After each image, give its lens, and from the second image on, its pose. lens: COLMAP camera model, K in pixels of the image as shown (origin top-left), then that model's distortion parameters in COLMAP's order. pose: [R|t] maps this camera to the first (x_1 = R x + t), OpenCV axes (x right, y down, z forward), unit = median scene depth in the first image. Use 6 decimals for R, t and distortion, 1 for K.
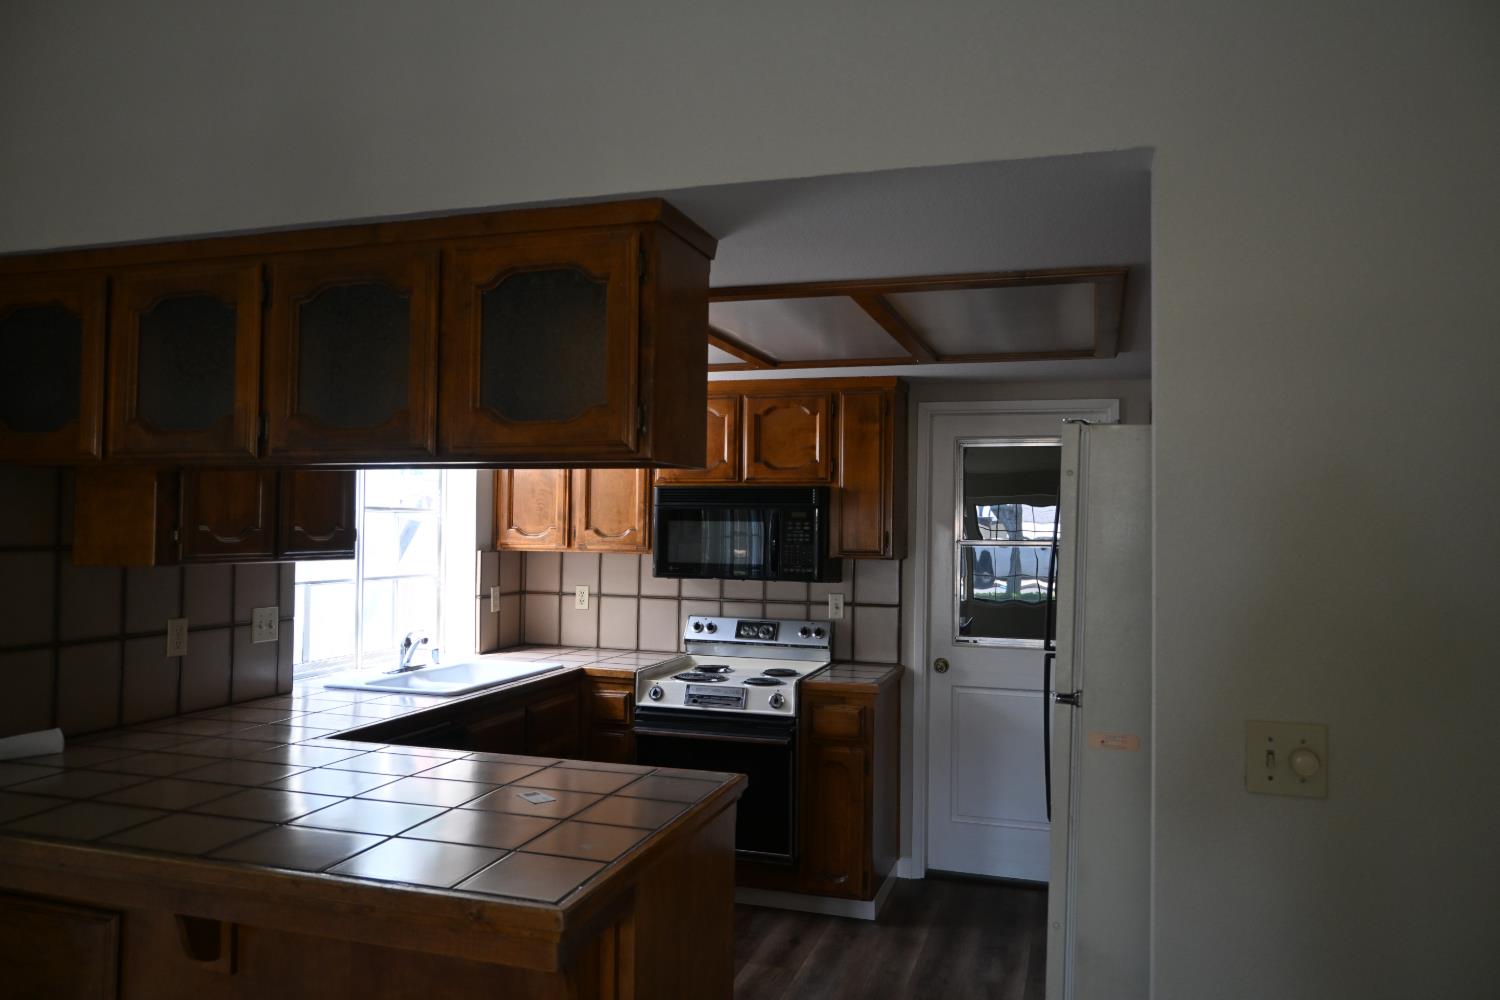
lens RADIAL K [[1065.3, 0, 737.9], [0, 1065.3, 499.1], [0, 0, 1]] dist [-0.011891, 0.001611]
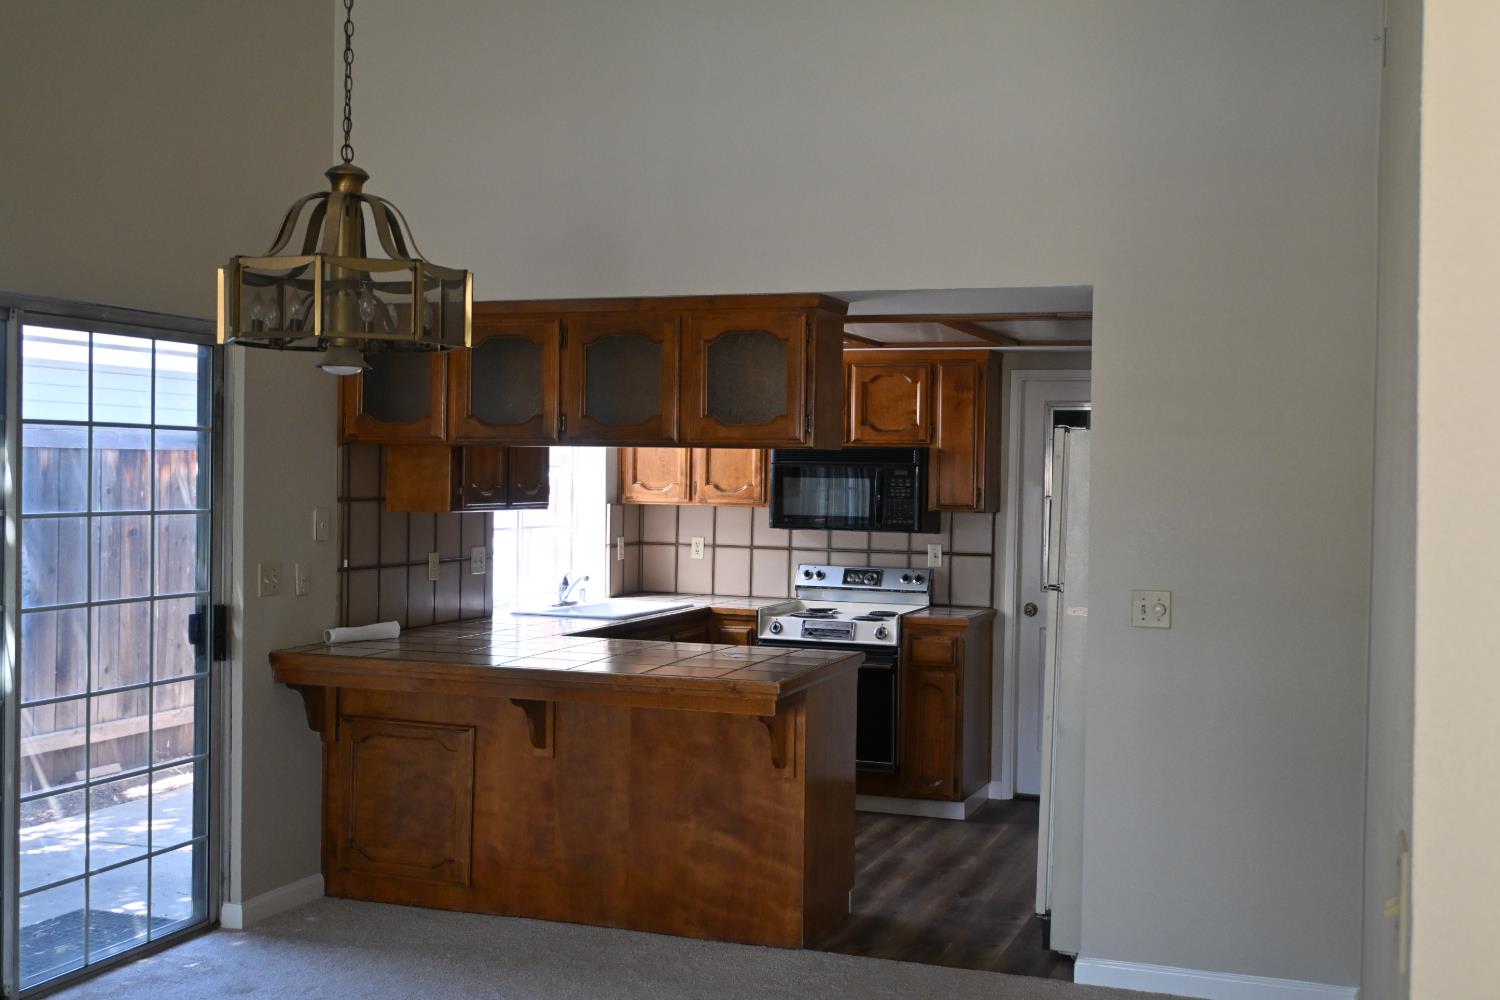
lens RADIAL K [[1690.9, 0, 750.0], [0, 1690.9, 500.0], [0, 0, 1]] dist [-0.001341, -0.000929]
pose [[0.999446, 0.003201, -0.033115, -0.041170], [-0.001811, 0.999119, 0.041934, -0.029536], [0.033221, -0.041851, 0.998571, -0.754770]]
